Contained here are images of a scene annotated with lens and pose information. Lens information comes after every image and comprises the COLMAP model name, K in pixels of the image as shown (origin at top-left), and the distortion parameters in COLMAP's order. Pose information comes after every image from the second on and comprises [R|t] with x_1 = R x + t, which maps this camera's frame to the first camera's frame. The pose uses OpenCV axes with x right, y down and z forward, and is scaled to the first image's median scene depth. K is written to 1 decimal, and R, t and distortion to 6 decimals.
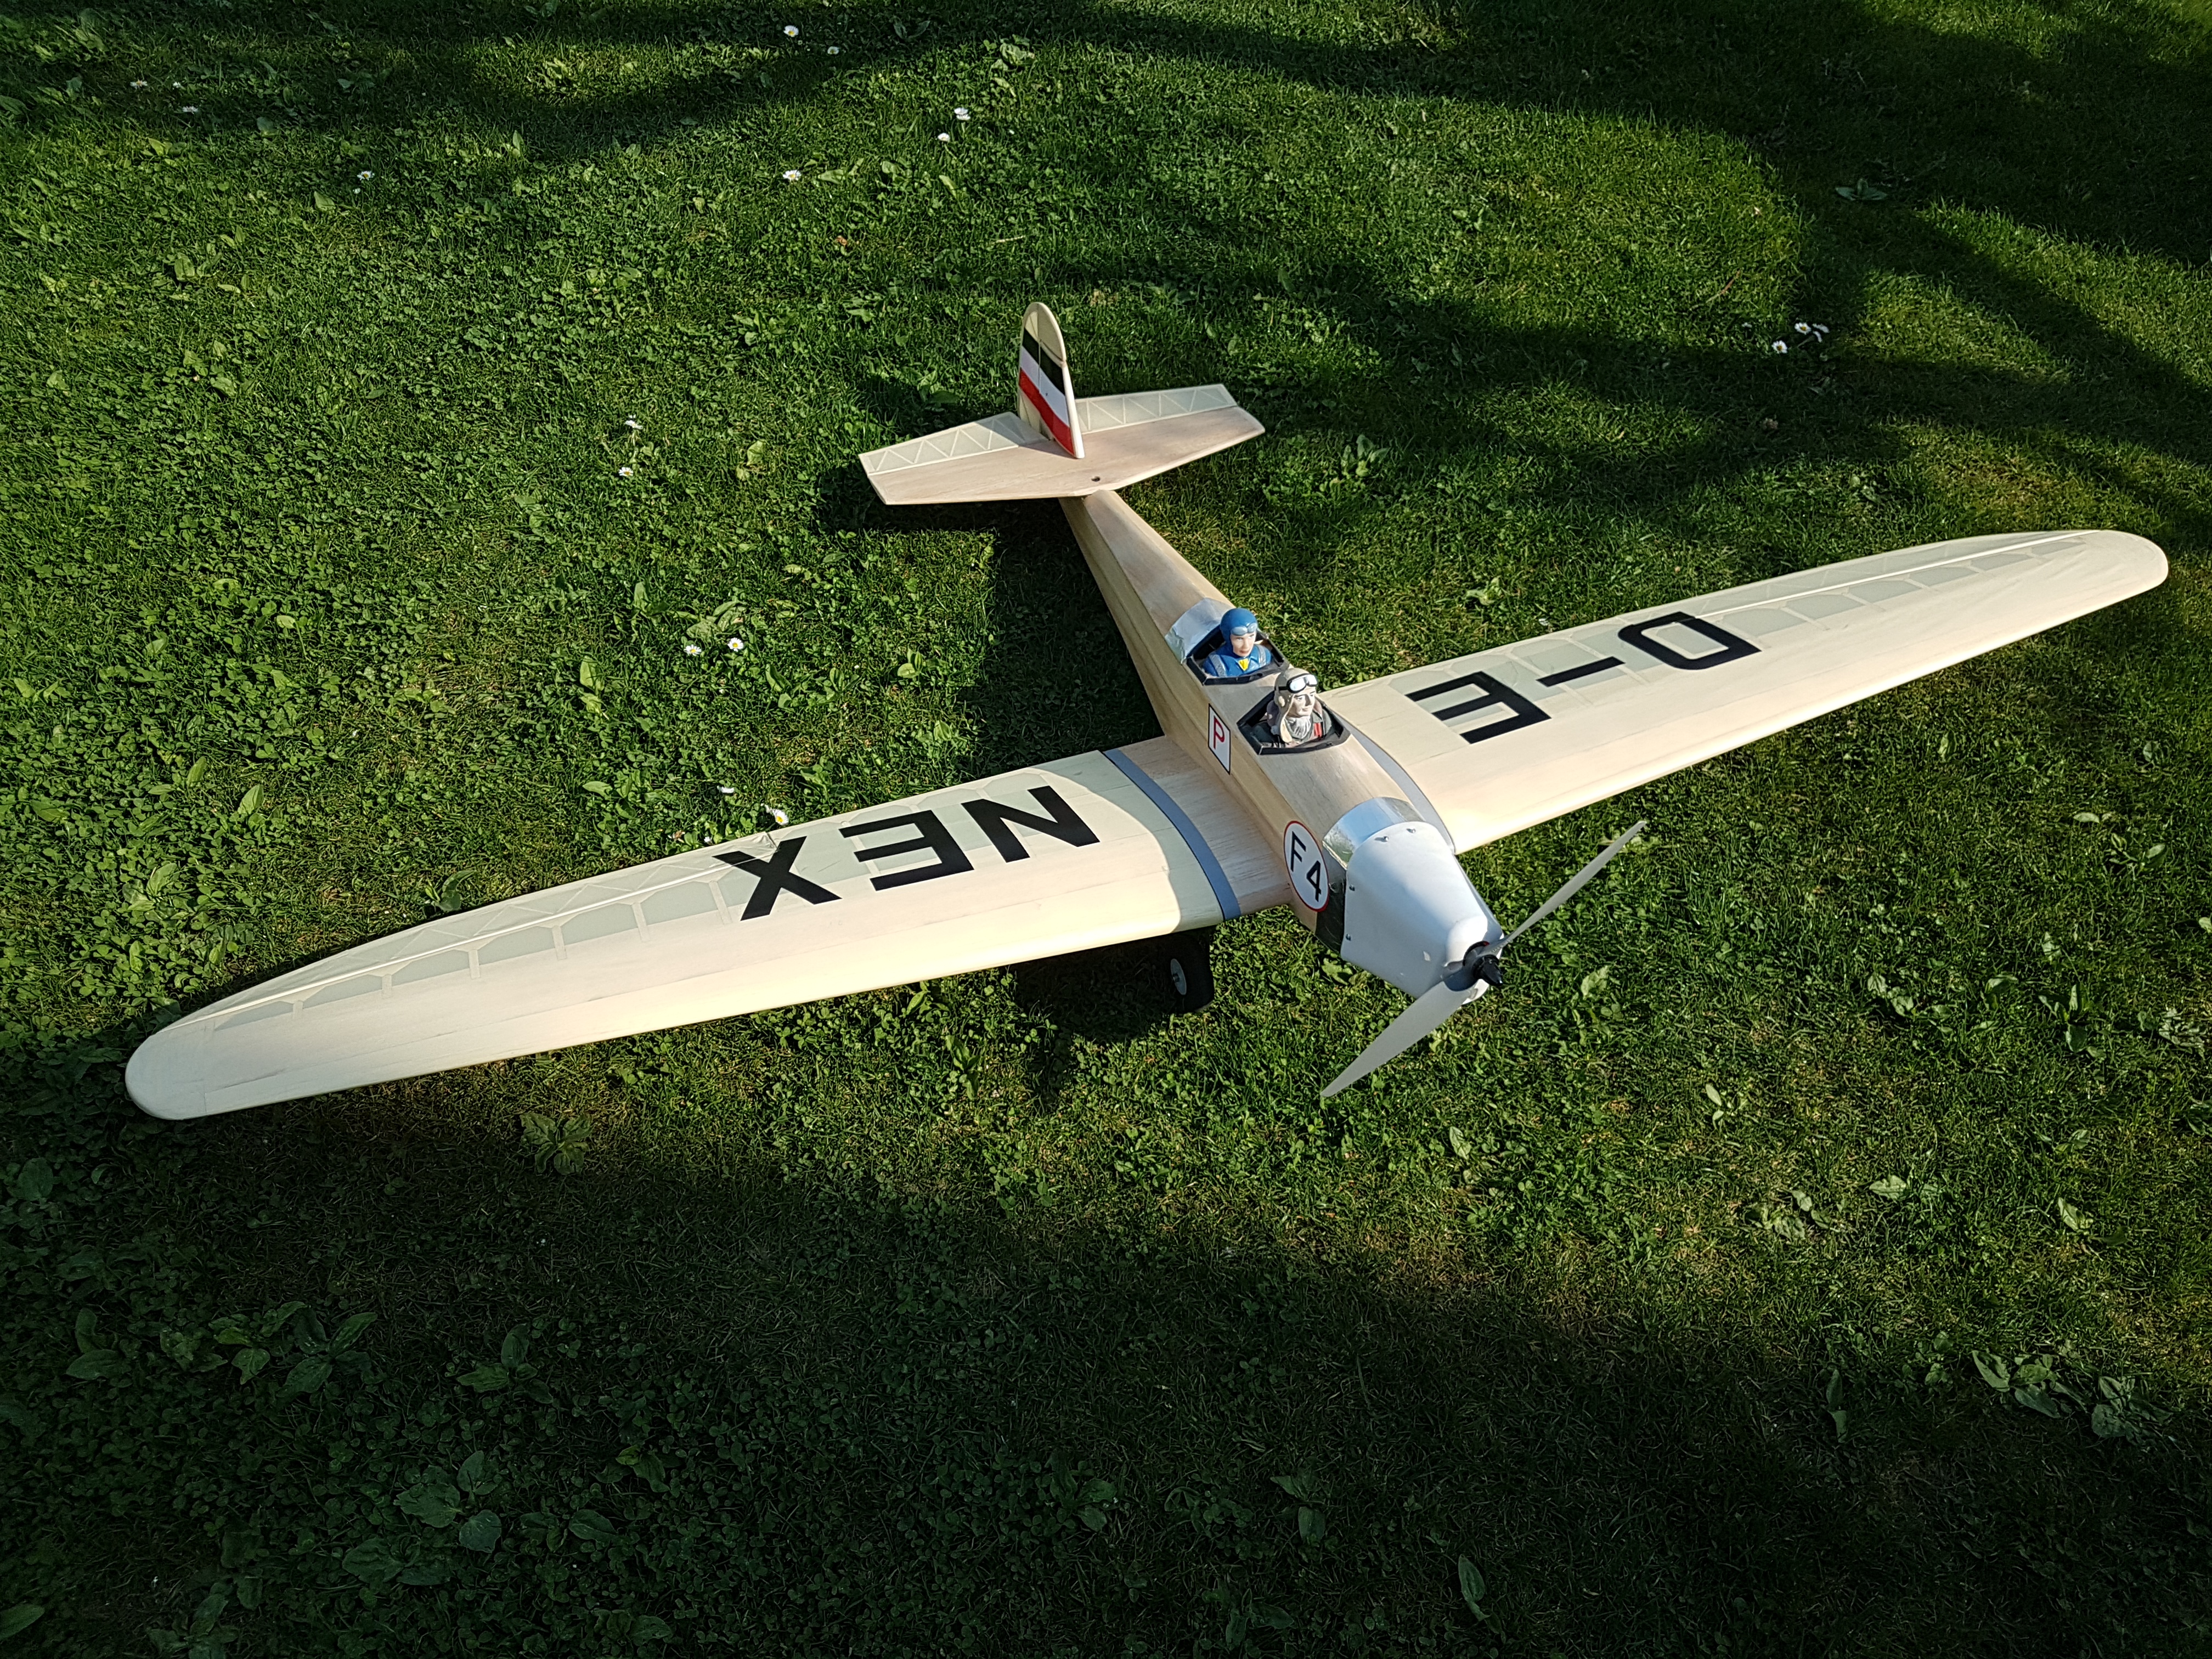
lens RADIAL K [[1778.0, 0, 1106.0], [0, 1778.0, 829.5], [0, 0, 1]] dist [-0.018988, -0.005272]
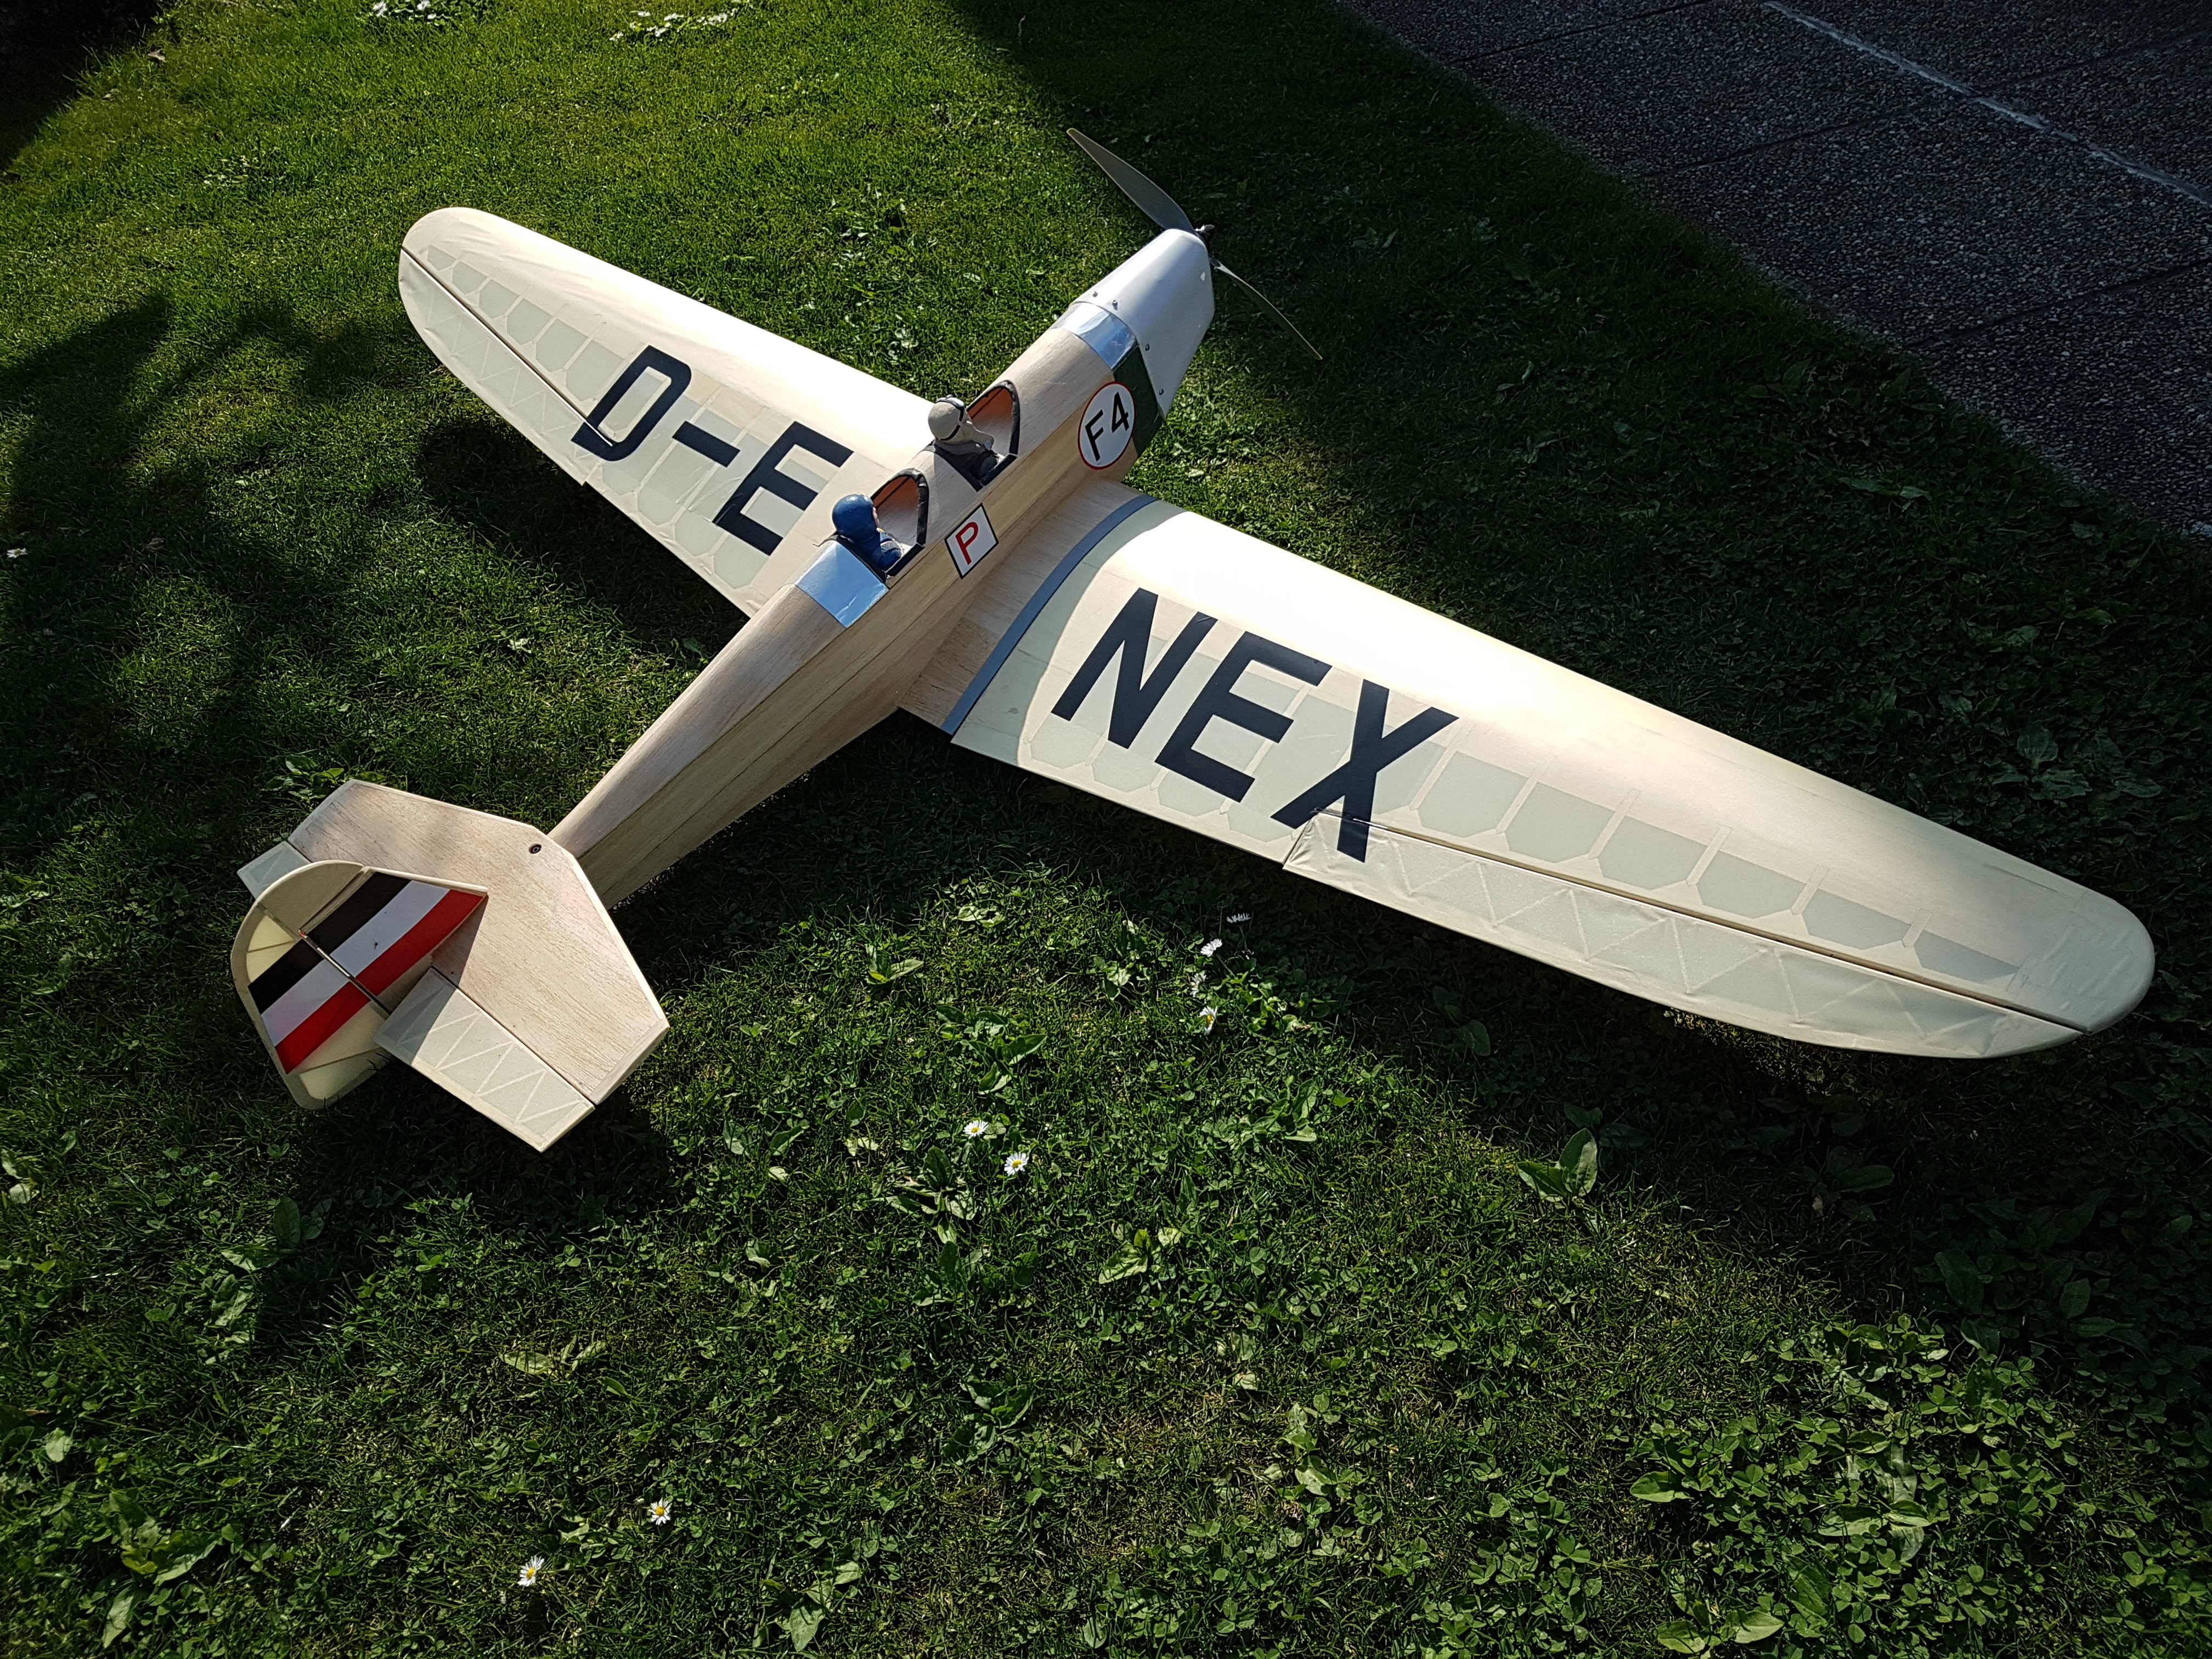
lens RADIAL K [[1778.0, 0, 1106.0], [0, 1778.0, 829.5], [0, 0, 1]] dist [-0.018988, -0.005272]
pose [[-0.444398, -0.619298, 0.647287, -0.619307], [0.737401, 0.157400, 0.656860, -0.547874], [-0.508675, 0.769218, 0.386722, 0.663718]]
